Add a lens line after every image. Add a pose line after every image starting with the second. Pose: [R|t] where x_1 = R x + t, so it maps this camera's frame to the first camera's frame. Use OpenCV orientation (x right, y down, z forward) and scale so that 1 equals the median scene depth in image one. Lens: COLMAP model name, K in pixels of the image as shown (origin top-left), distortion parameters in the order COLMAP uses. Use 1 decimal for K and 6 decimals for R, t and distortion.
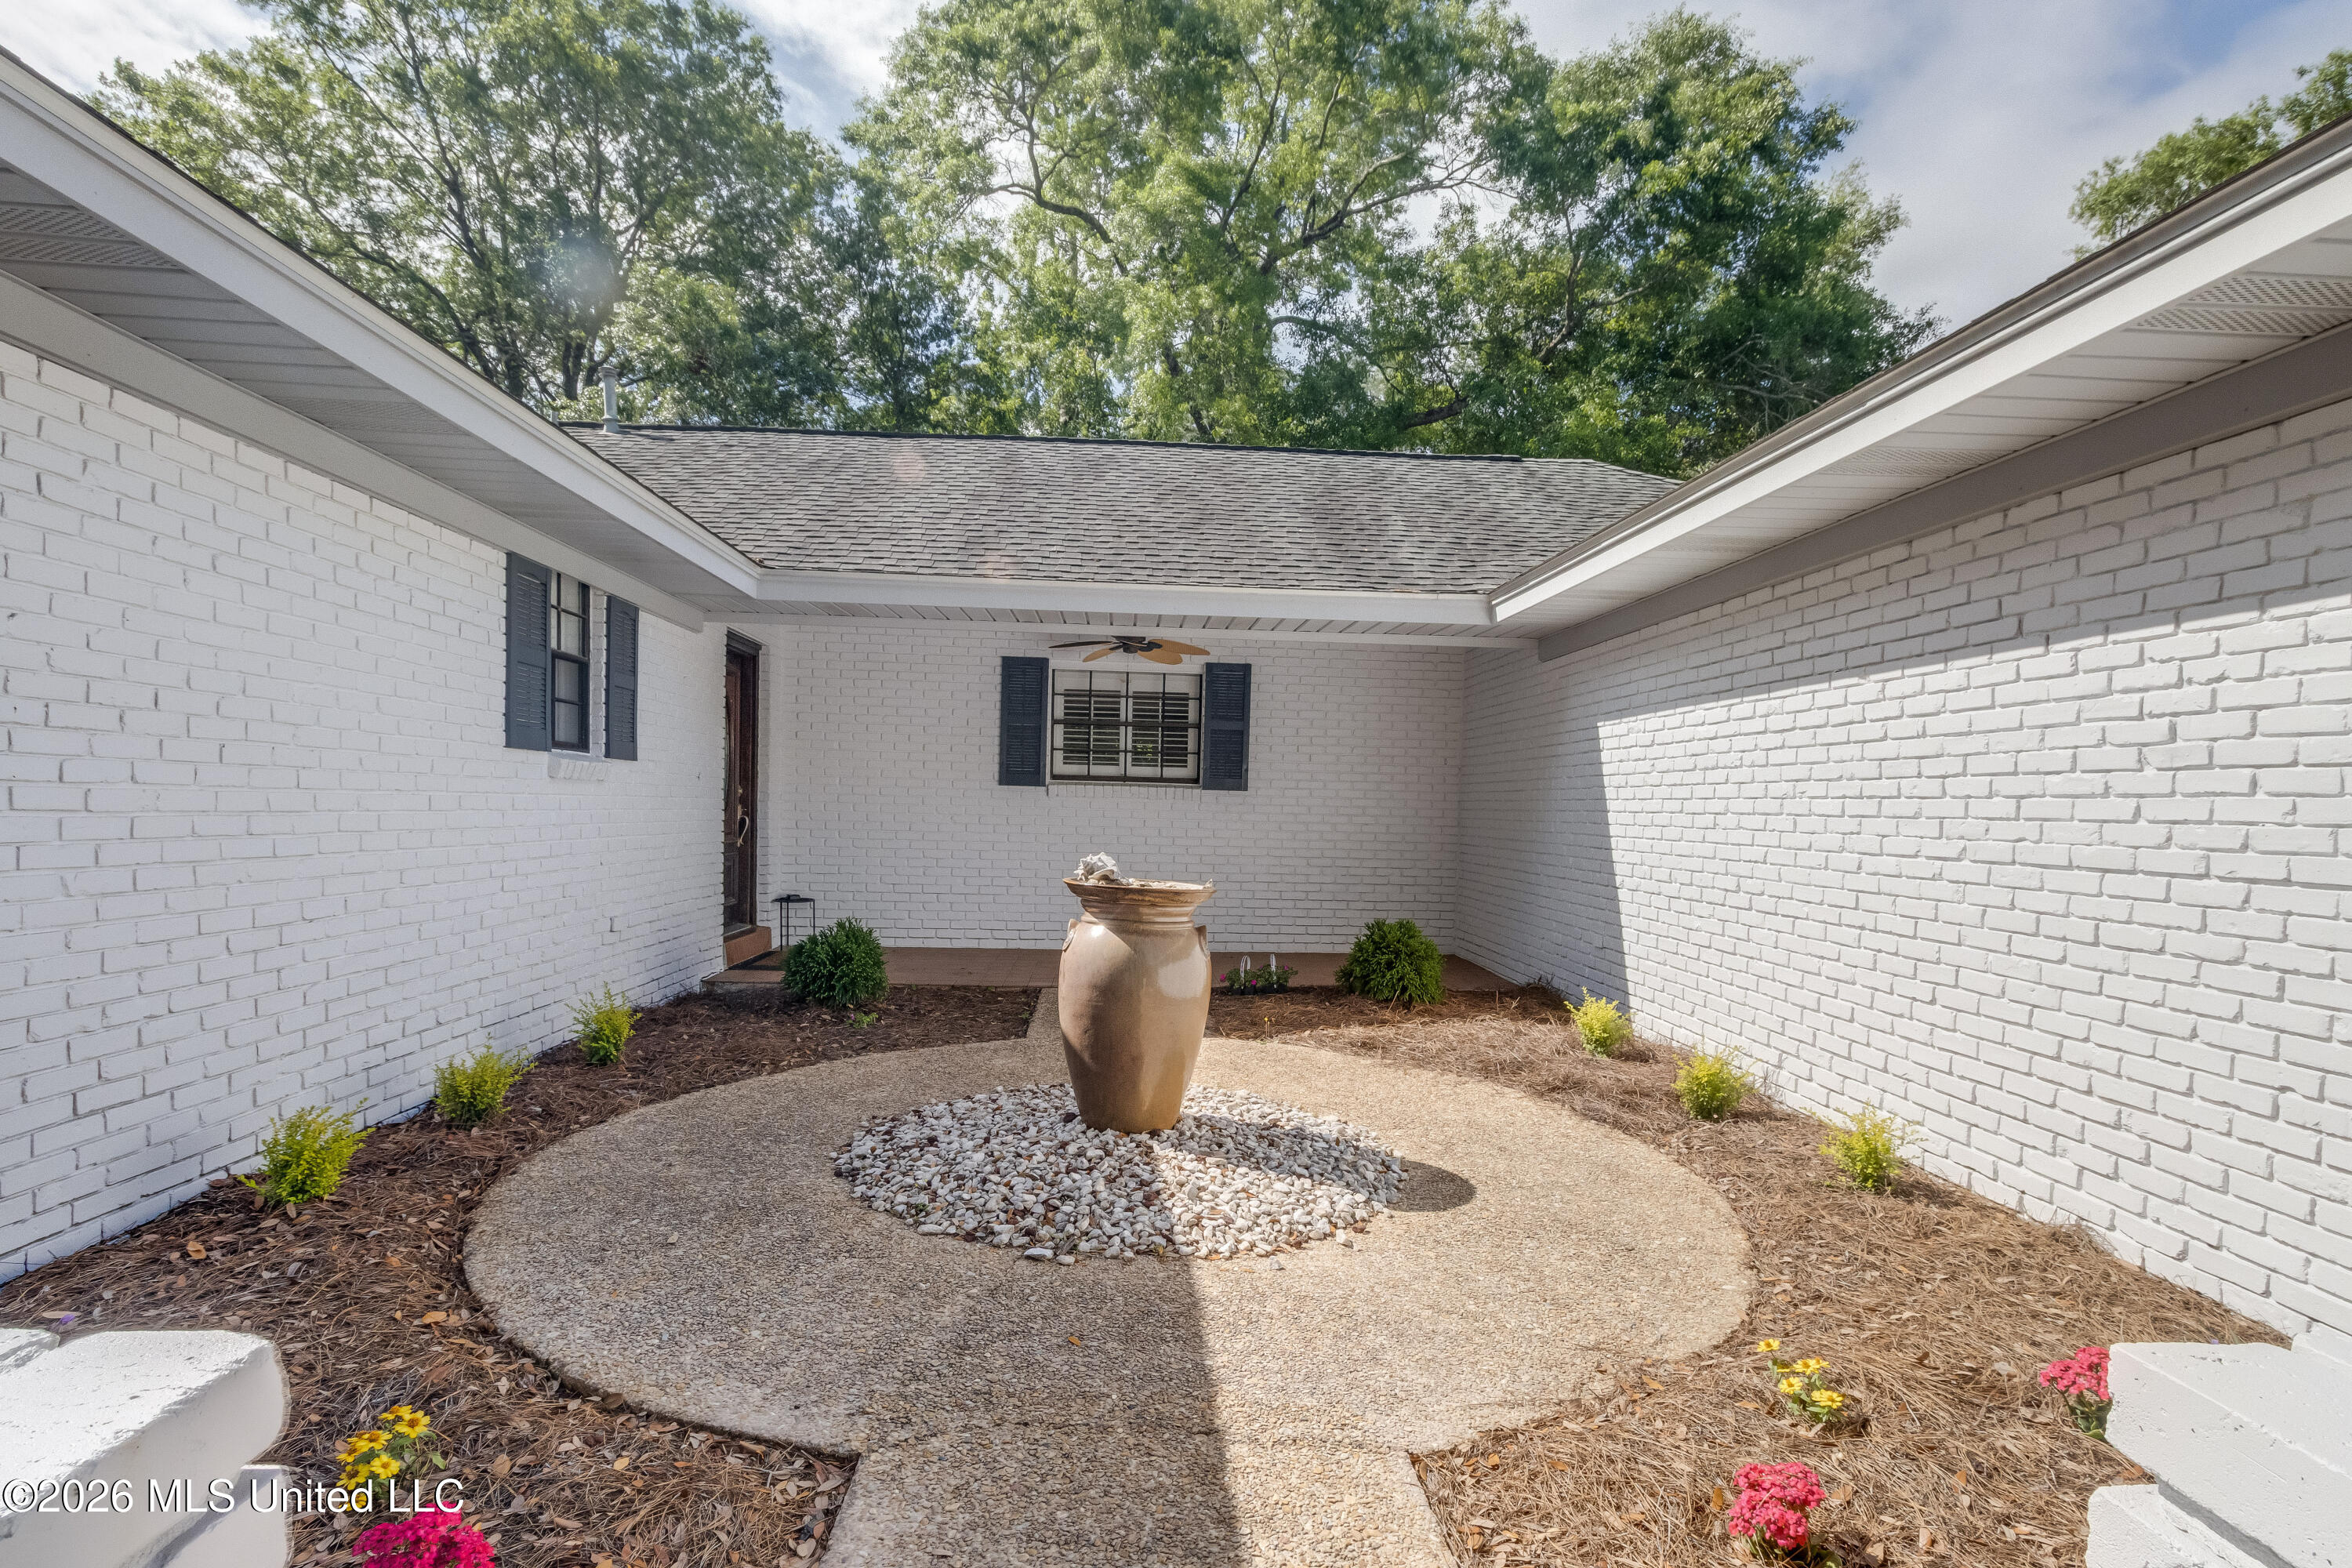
lens RADIAL K [[1167.1, 0, 1161.6], [0, 1167.1, 832.9], [0, 0, 1]] dist [0.006012, 0.001723]
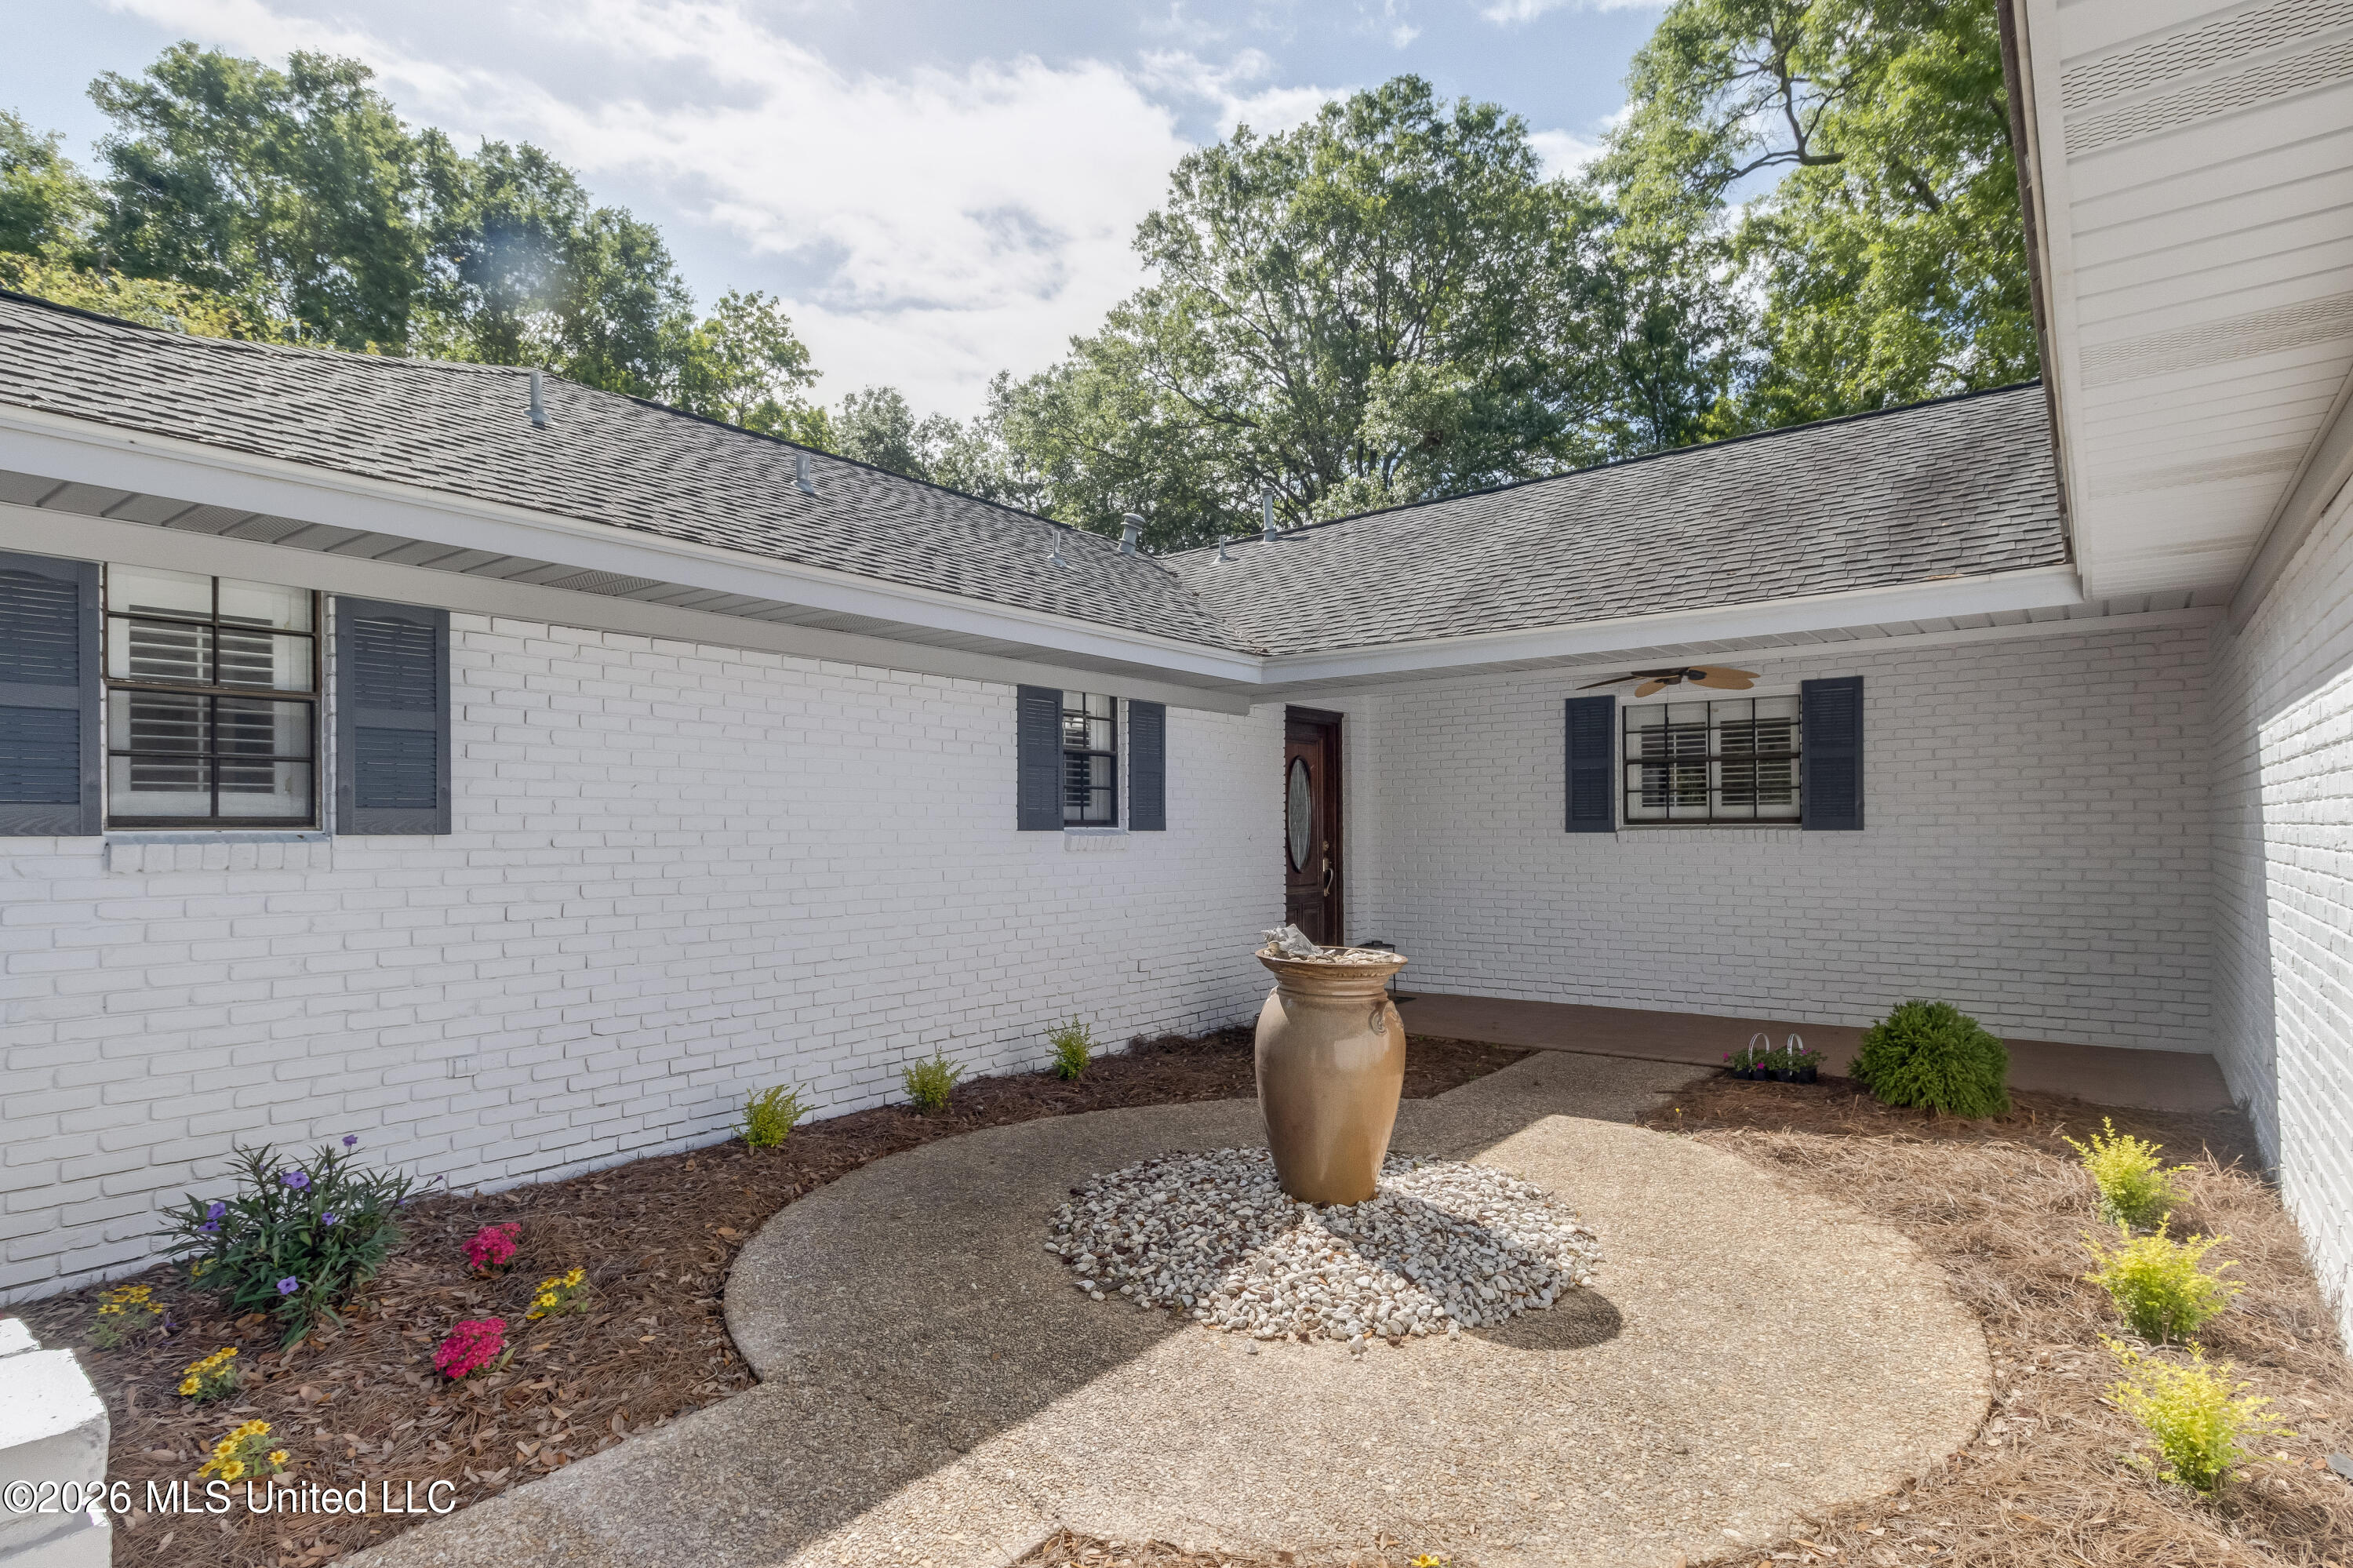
lens RADIAL K [[1167.7, 0, 1171.9], [0, 1167.7, 804.7], [0, 0, 1]] dist [0.006012, 0.001723]
pose [[0.758896, -0.046137, -0.649575, 0.280078], [0.013330, 0.998379, -0.055339, -0.017171], [0.651075, 0.033337, 0.758281, 0.066914]]
